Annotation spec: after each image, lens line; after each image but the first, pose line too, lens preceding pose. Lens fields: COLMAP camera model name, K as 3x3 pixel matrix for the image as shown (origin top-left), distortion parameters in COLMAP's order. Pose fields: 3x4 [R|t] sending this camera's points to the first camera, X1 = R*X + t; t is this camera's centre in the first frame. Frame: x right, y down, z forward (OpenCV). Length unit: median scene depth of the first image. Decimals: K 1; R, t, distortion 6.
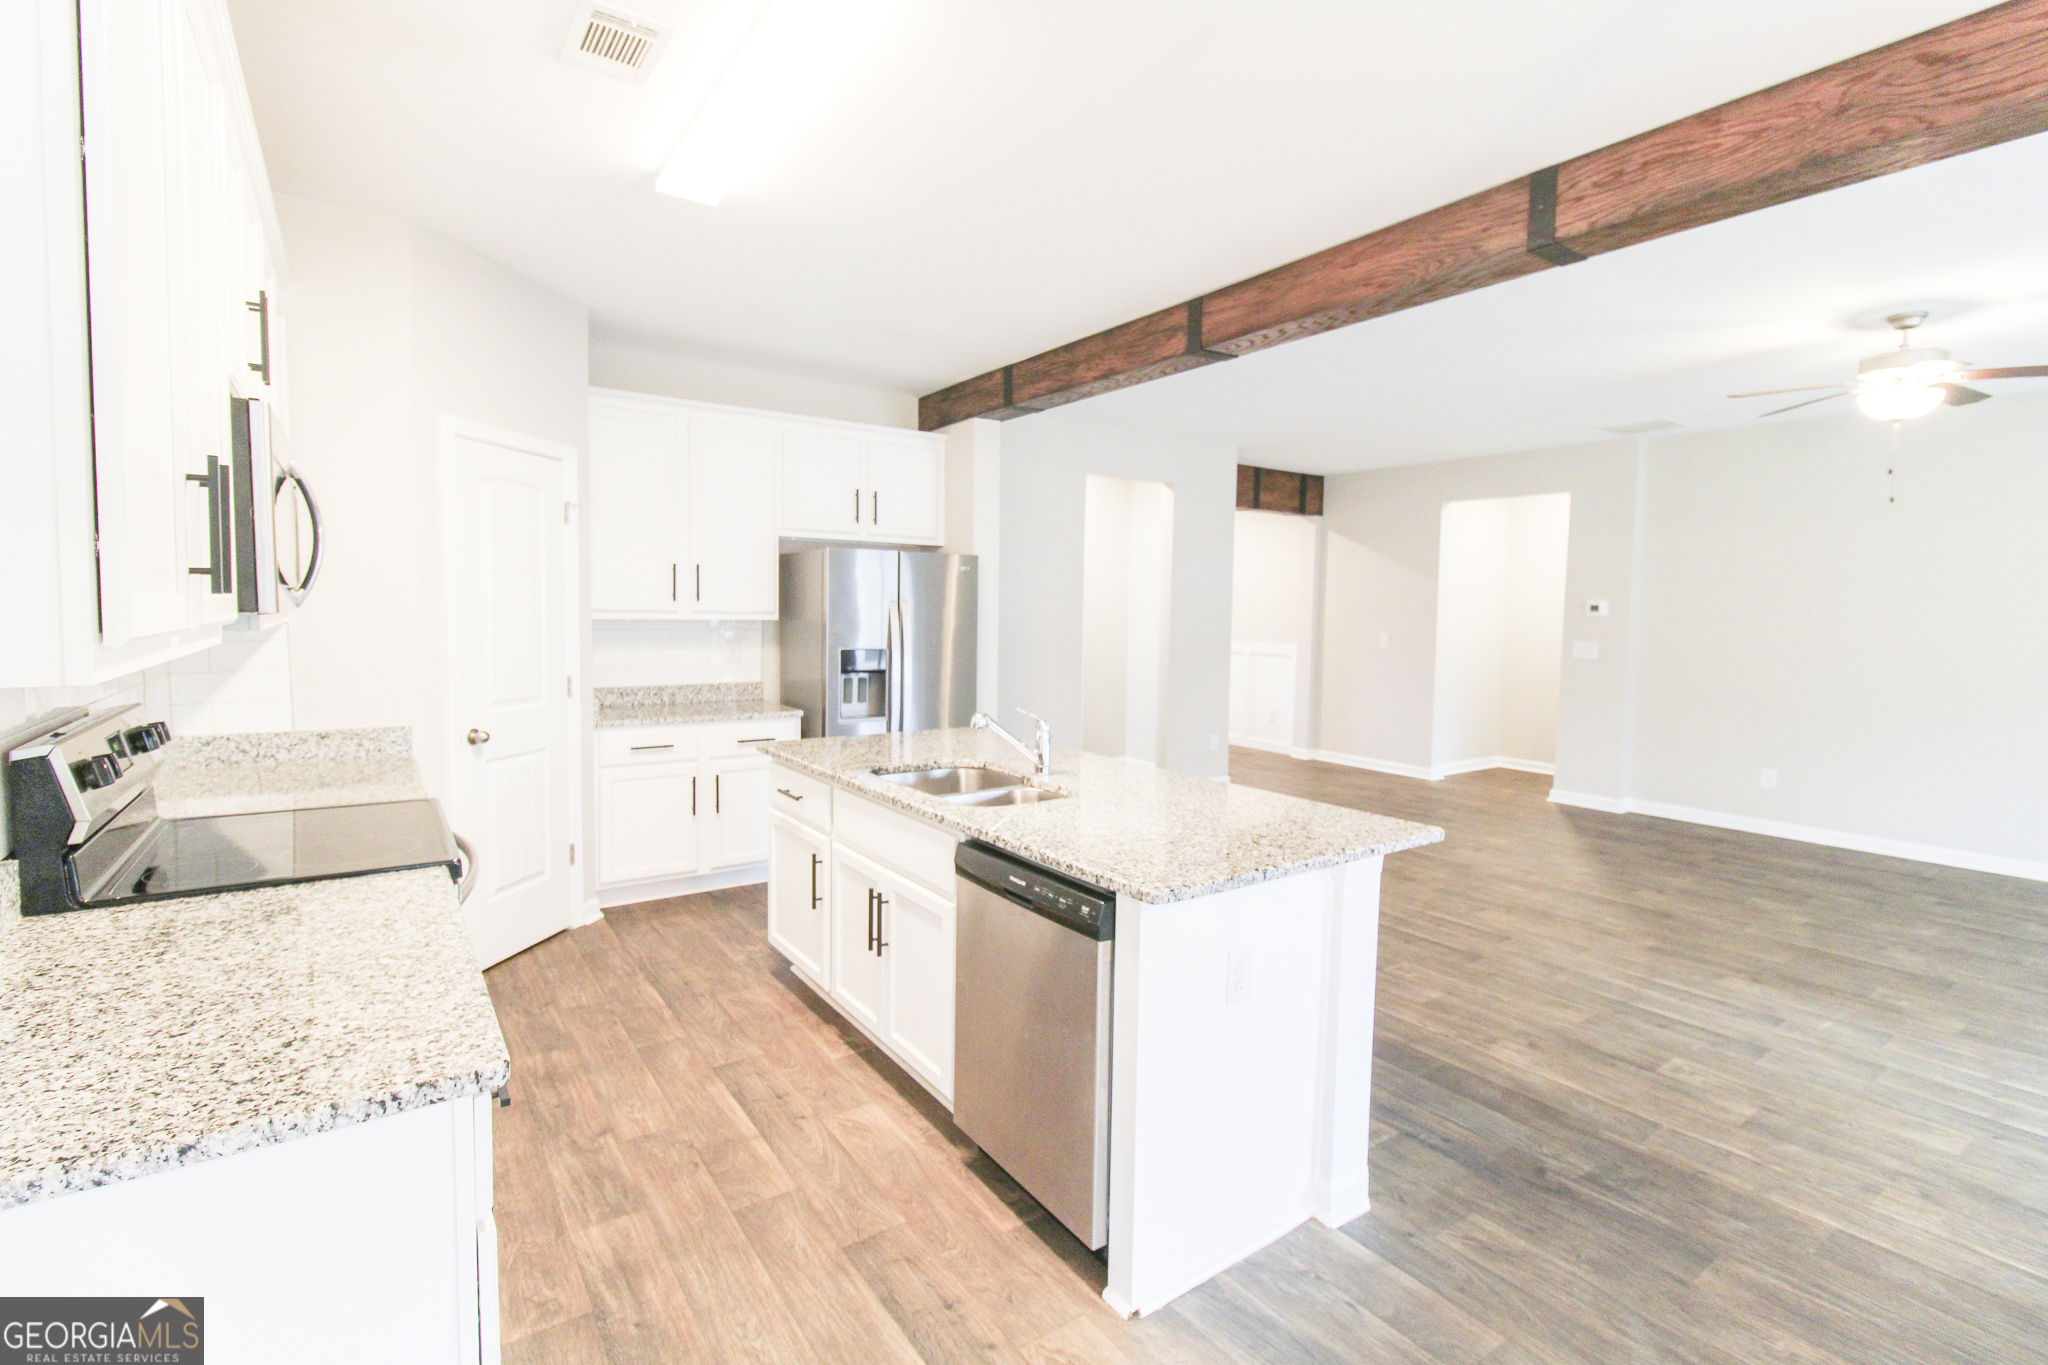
lens RADIAL K [[963.9, 0, 1036.6], [0, 963.9, 664.9], [0, 0, 1]] dist [0.016948, -0.012378]
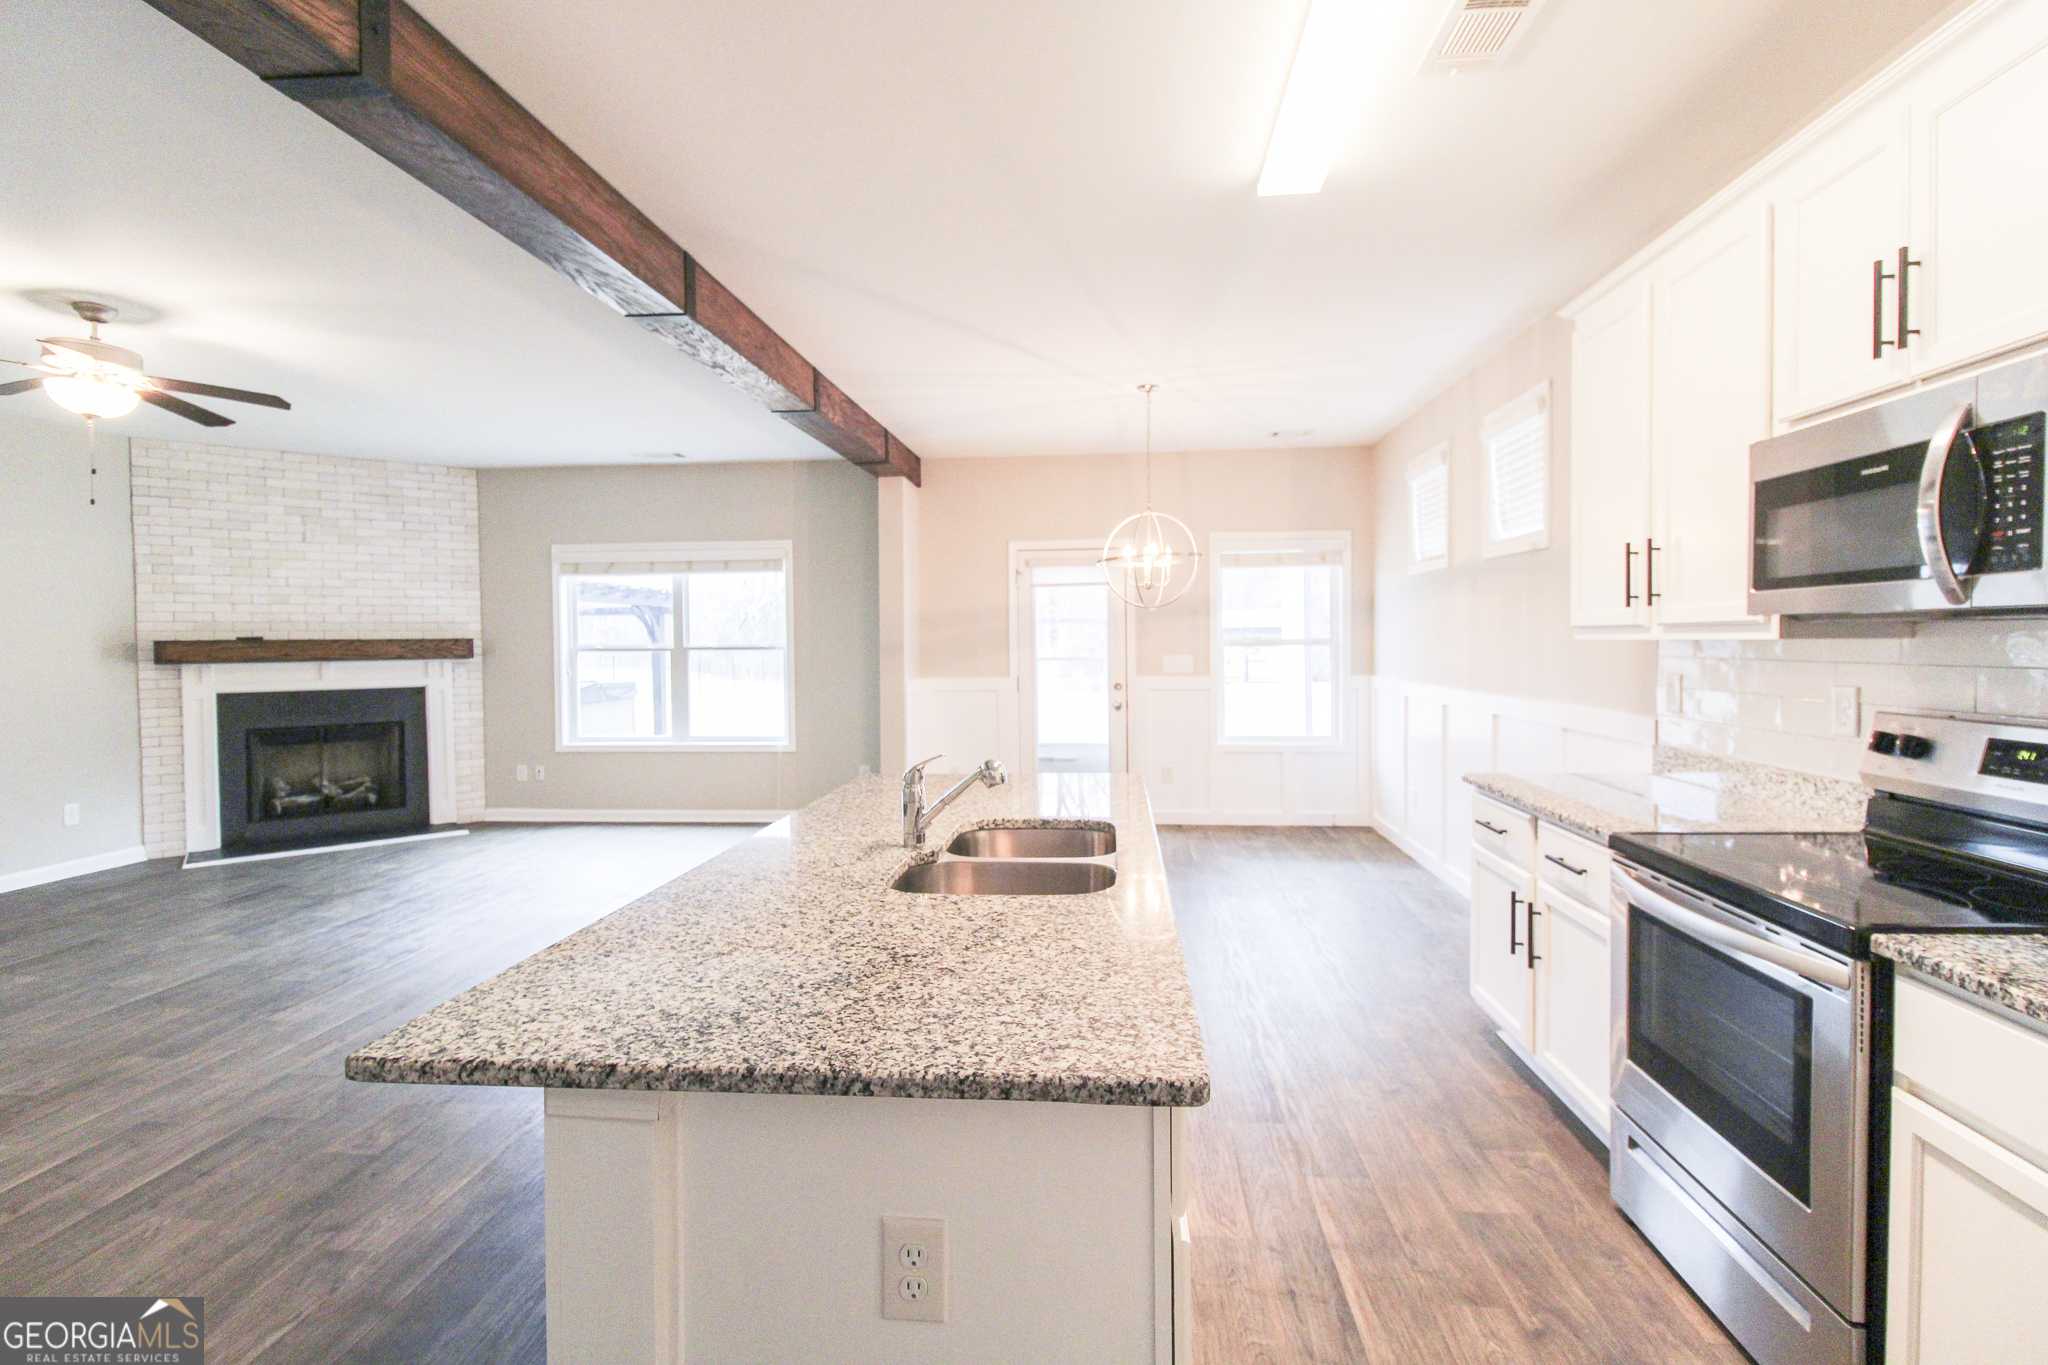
lens RADIAL K [[938.4, 0, 1034.5], [0, 938.4, 665.4], [0, 0, 1]] dist [0.019814, -0.013515]
pose [[-0.768669, -0.023103, 0.639229, -0.417663], [0.037687, 0.995976, 0.081315, -0.058196], [-0.638535, 0.086595, -0.764705, 1.214545]]
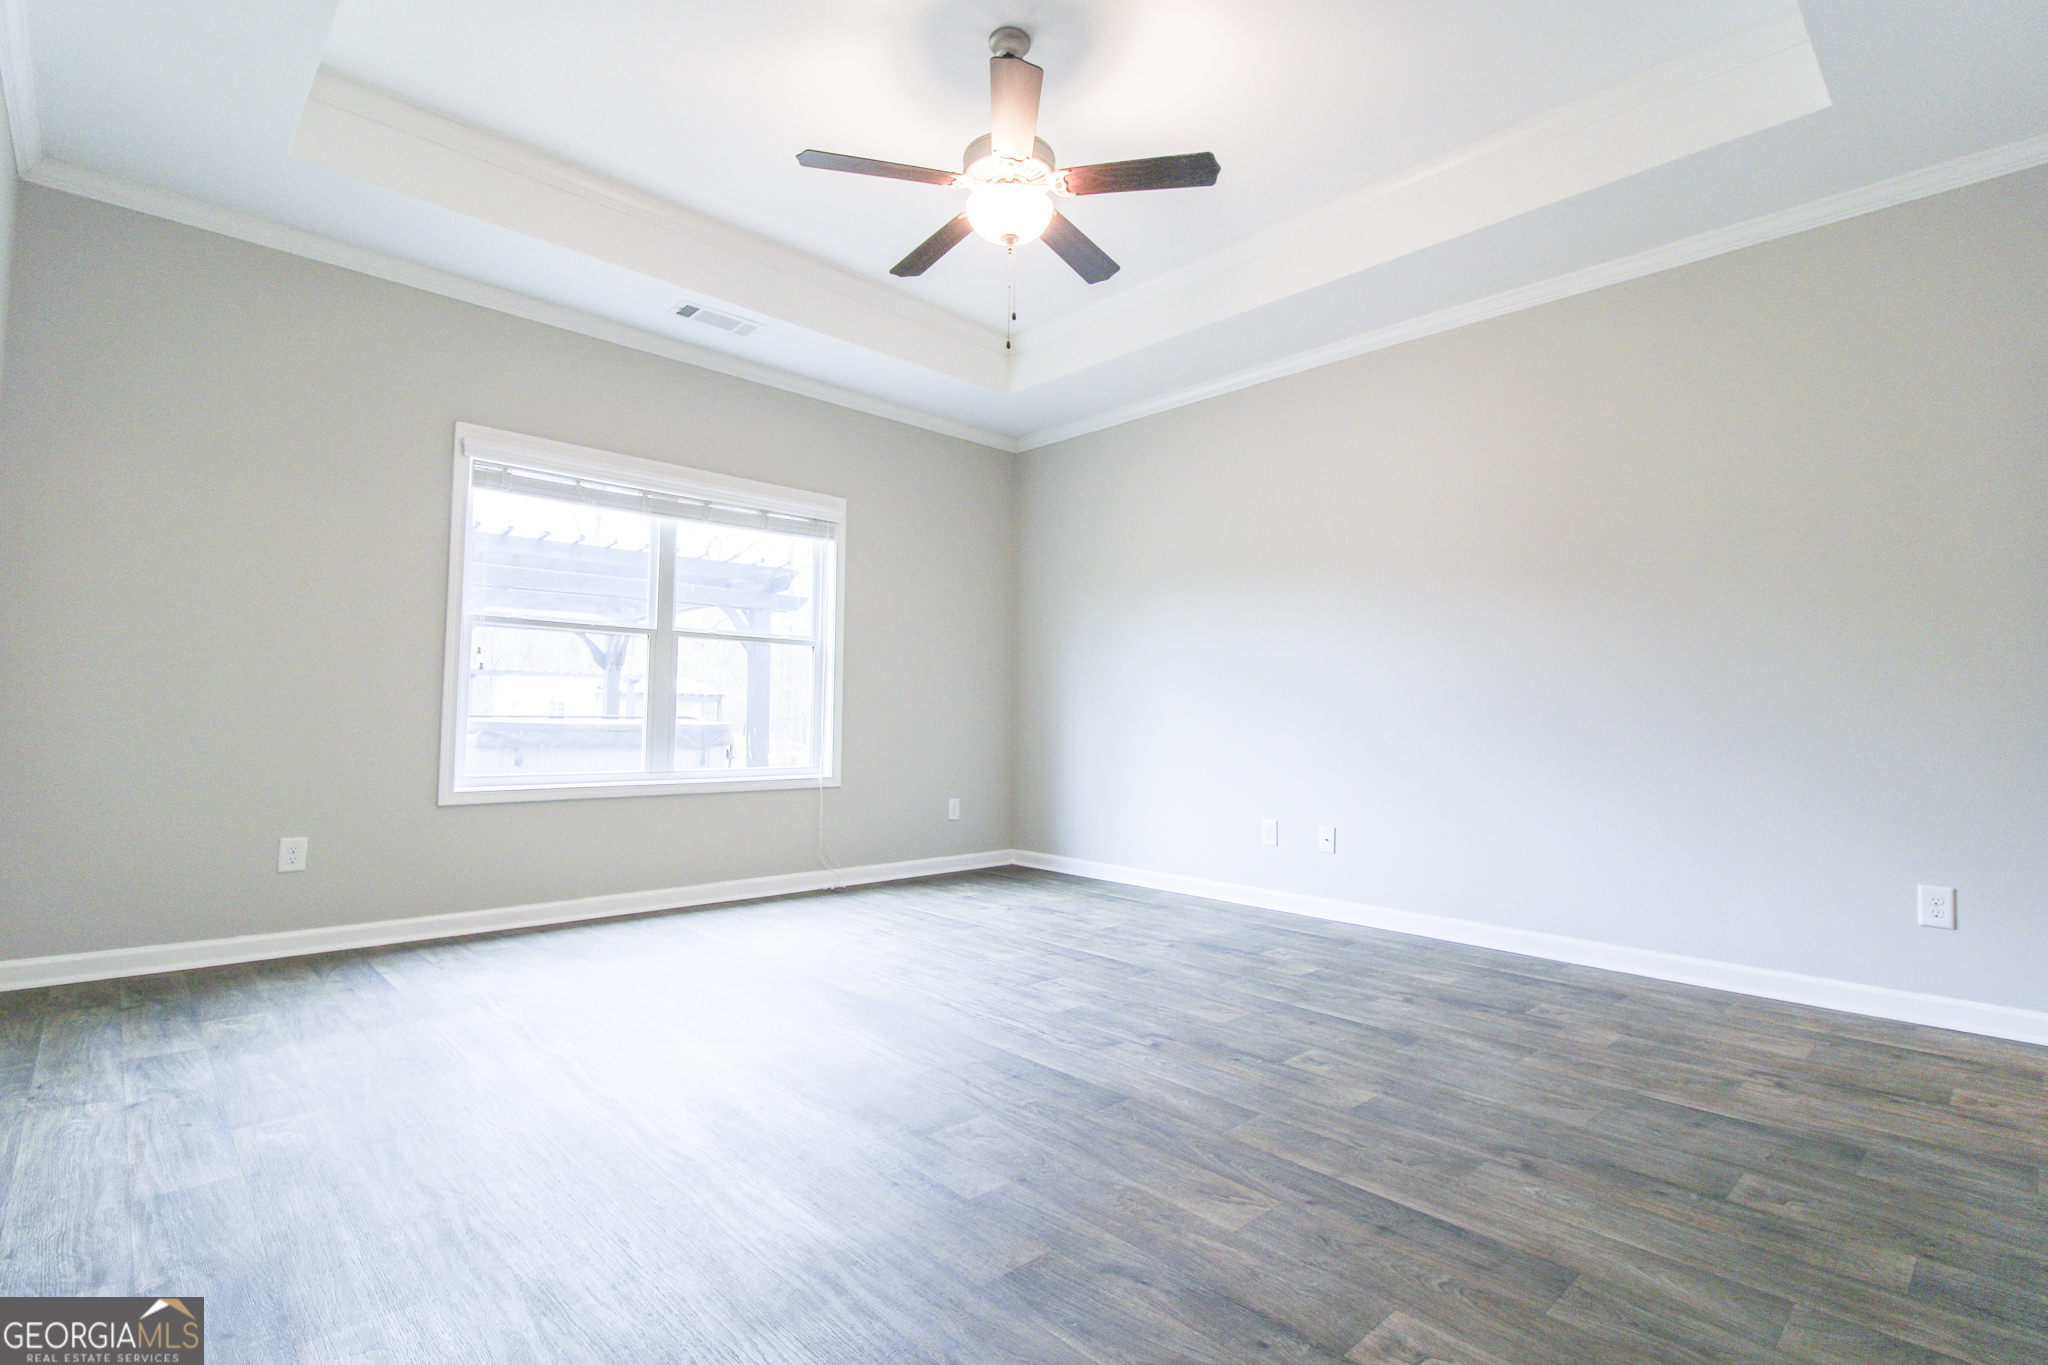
lens RADIAL K [[963.9, 0, 1036.6], [0, 963.9, 664.9], [0, 0, 1]] dist [0.016948, -0.012378]
pose [[-0.985564, -0.034063, -0.165844, 1.086091], [-0.034651, 0.999399, 0.000655, 0.060262], [0.165722, 0.006392, -0.986152, 1.525124]]
